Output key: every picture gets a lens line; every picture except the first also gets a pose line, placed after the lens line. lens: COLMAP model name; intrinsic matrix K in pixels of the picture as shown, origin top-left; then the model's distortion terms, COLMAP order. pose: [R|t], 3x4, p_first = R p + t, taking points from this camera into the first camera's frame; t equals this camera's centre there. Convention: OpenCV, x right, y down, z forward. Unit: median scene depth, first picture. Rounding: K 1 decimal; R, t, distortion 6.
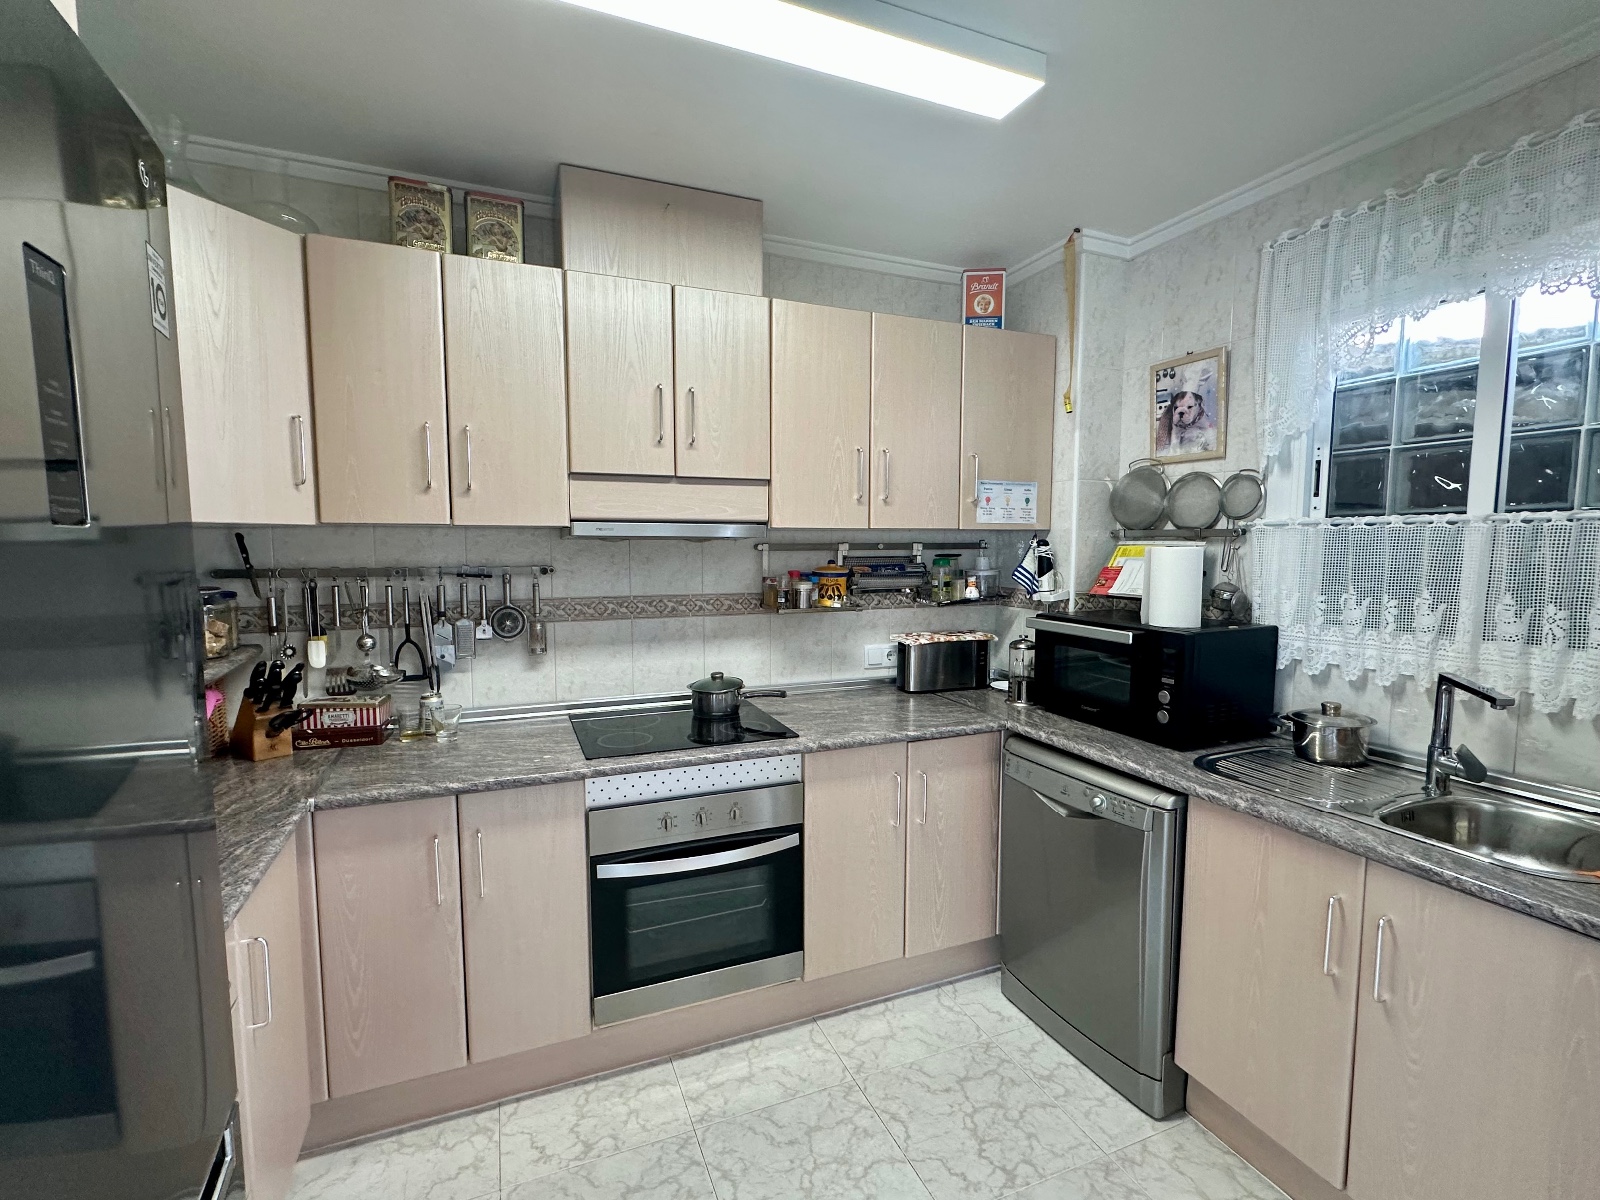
lens RADIAL K [[728.8, 0, 800.0], [0, 728.8, 602.3], [0, 0, 1]] dist [-0.004425, 0.000915]
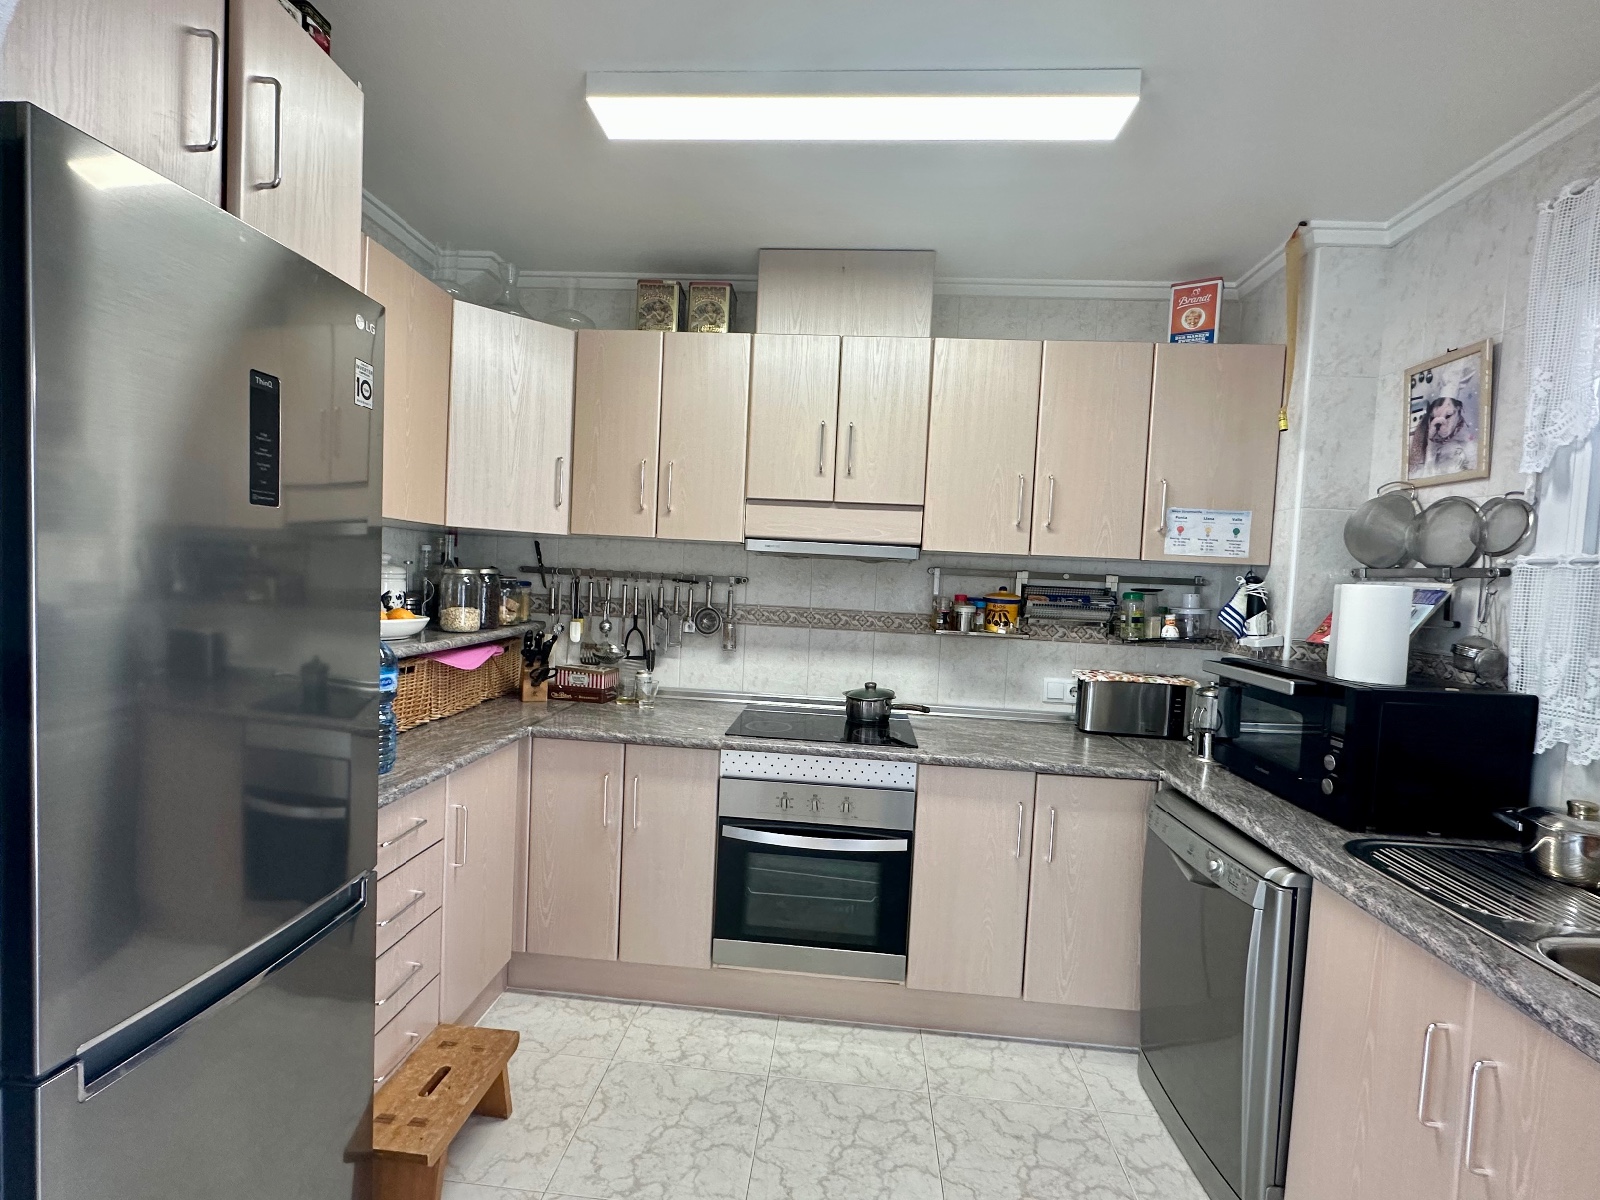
lens RADIAL K [[728.8, 0, 791.2], [0, 728.8, 602.0], [0, 0, 1]] dist [-0.004425, 0.000915]
pose [[0.887959, 0.060839, -0.455880, 0.300053], [-0.084932, 0.995856, -0.032527, 0.025130], [0.452012, 0.067602, 0.889446, -0.027756]]
